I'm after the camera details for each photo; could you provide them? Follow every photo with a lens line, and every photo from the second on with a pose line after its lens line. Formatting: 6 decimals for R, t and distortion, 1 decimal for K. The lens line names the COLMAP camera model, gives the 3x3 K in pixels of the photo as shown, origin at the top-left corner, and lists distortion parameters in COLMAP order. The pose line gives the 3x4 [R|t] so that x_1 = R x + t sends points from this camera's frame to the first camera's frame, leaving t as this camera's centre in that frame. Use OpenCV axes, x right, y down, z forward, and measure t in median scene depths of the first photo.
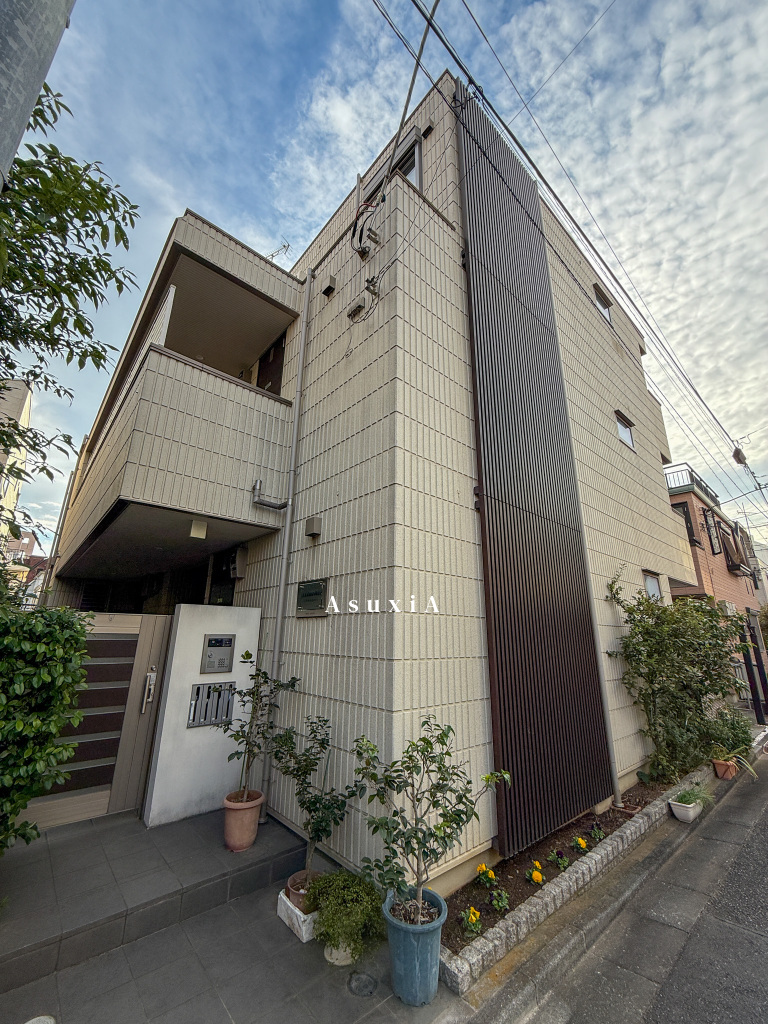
lens RADIAL K [[407.8, 0, 384.0], [0, 407.8, 512.0], [0, 0, 1]] dist [-0.000431, 0.000225]
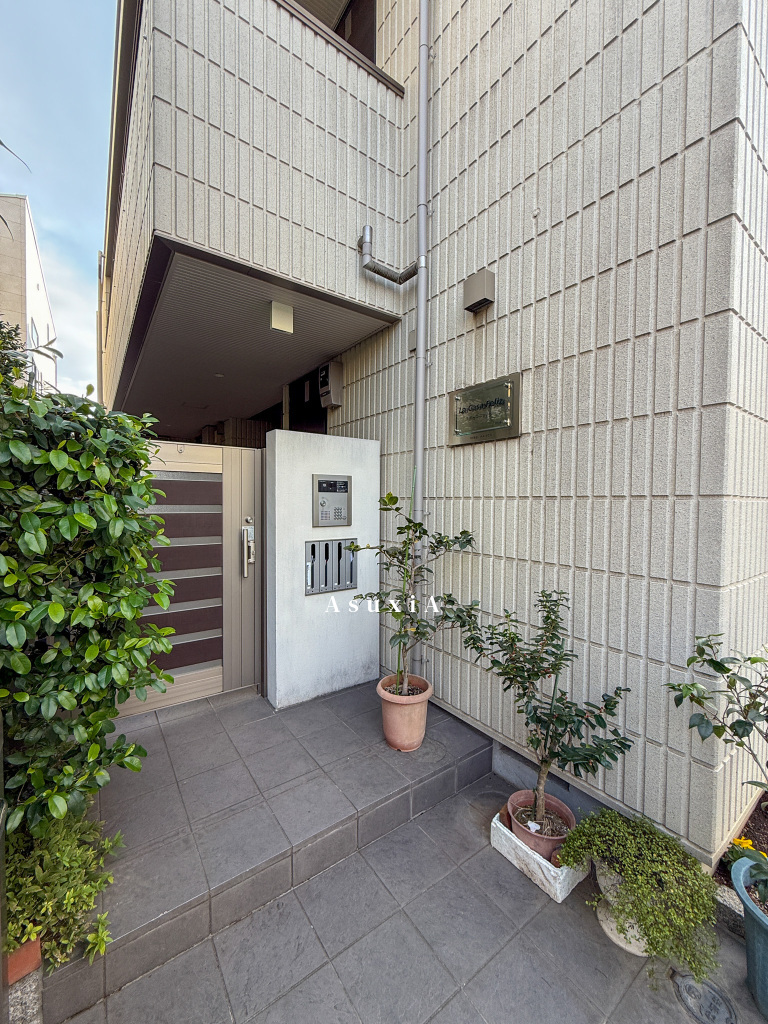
lens RADIAL K [[407.8, 0, 384.0], [0, 407.8, 512.0], [0, 0, 1]] dist [-0.000431, 0.000225]
pose [[0.995250, -0.002501, -0.097324, -0.319519], [0.032879, 0.949570, 0.311828, 0.189667], [0.091636, -0.313546, 0.945141, 0.428299]]
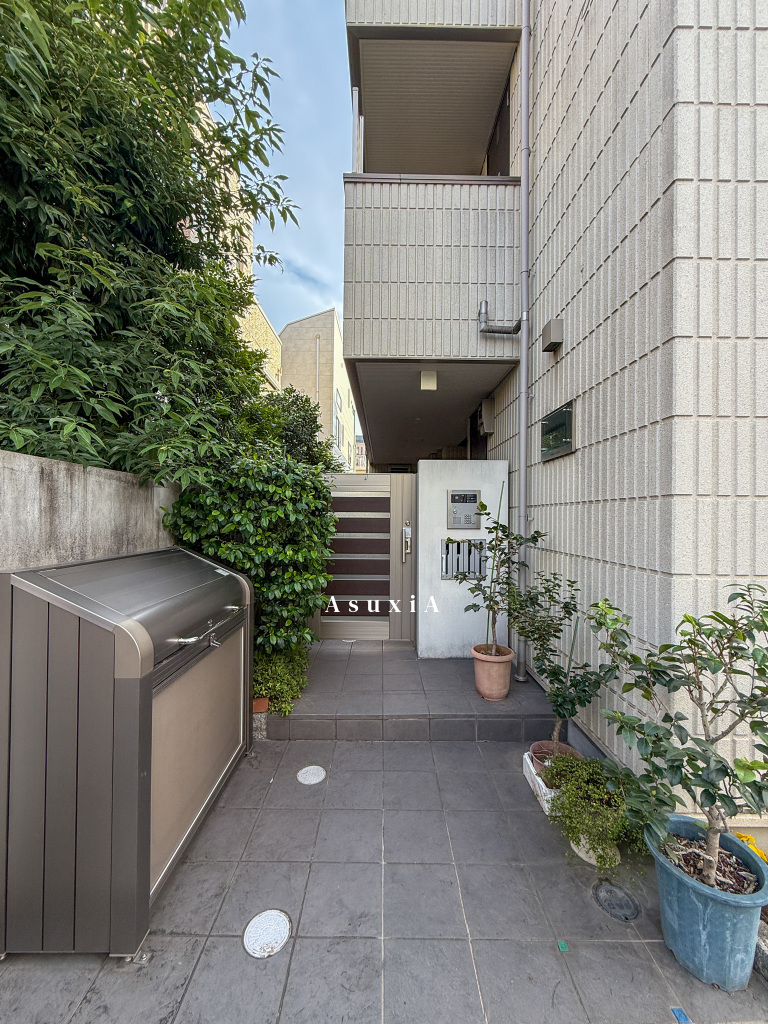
lens RADIAL K [[407.8, 0, 384.0], [0, 407.8, 512.0], [0, 0, 1]] dist [-0.000431, 0.000225]
pose [[0.752059, -0.013039, -0.658966, 0.089564], [0.191329, 0.961070, 0.199342, 0.169966], [0.630714, -0.275996, 0.725277, 0.269123]]
